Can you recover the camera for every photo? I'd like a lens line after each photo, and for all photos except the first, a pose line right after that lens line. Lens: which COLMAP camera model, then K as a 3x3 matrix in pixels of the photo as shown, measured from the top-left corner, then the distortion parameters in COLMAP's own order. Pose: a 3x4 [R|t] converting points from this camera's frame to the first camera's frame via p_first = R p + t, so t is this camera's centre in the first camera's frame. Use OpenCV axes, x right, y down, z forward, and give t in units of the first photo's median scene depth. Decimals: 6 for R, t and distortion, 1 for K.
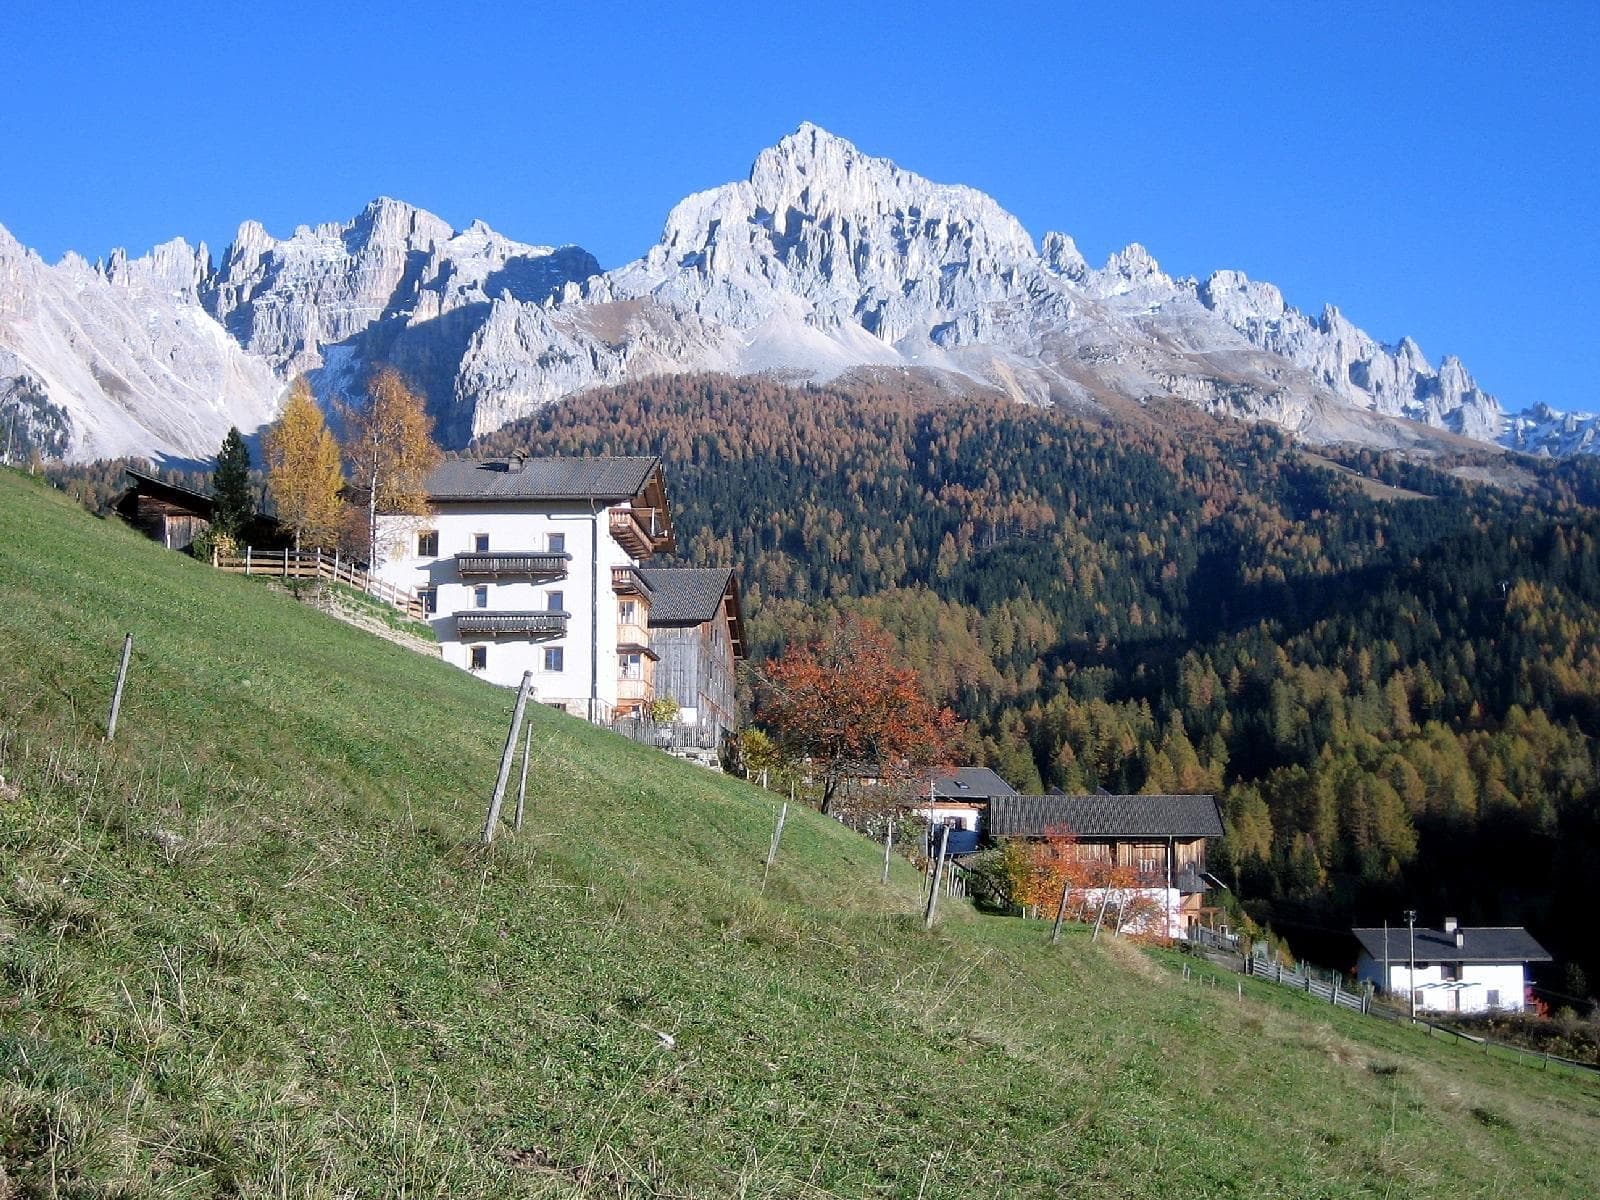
lens RADIAL K [[2268.1, 0, 800.0], [0, 2268.1, 600.0], [0, 0, 1]] dist [-0.101808, 0.043193]
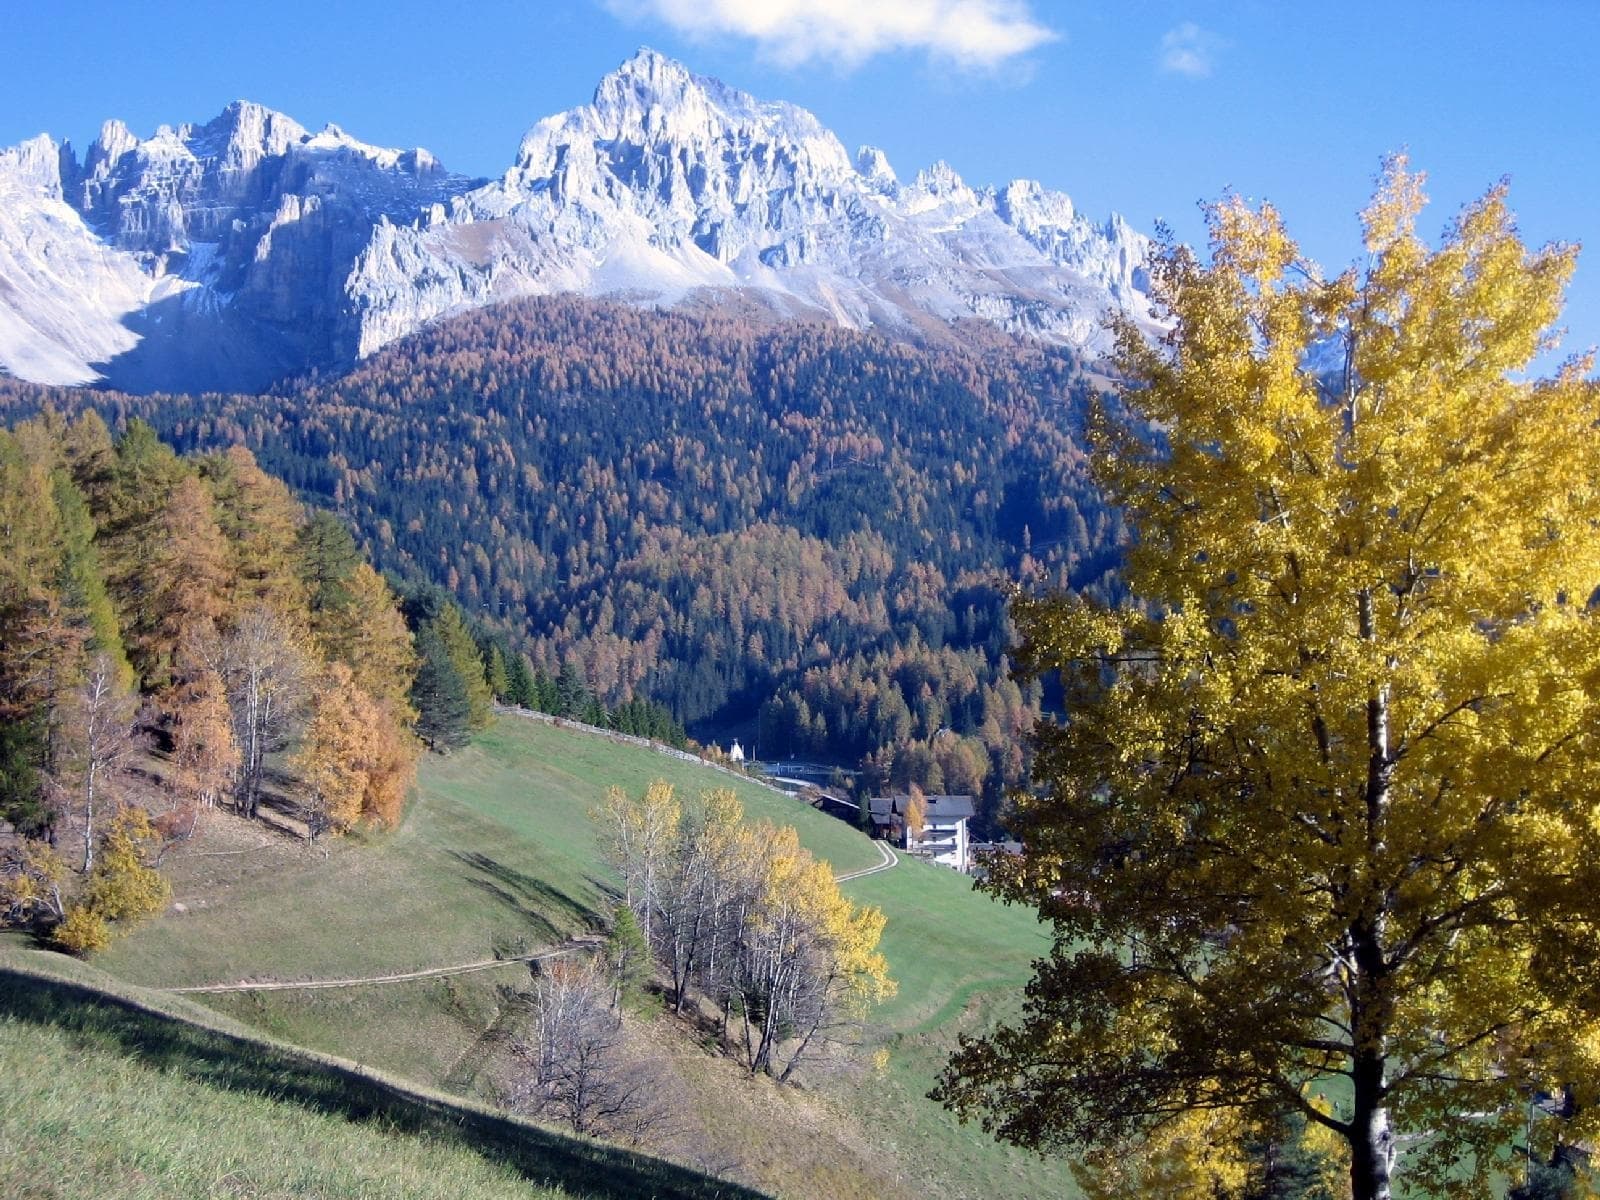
lens RADIAL K [[2268.1, 0, 800.0], [0, 2268.1, 600.0], [0, 0, 1]] dist [-0.101808, 0.043193]
pose [[0.995255, 0.004899, 0.097178, -0.032090], [-0.011857, 0.997394, 0.071159, -0.029445], [-0.096576, -0.071974, 0.992720, -0.121679]]
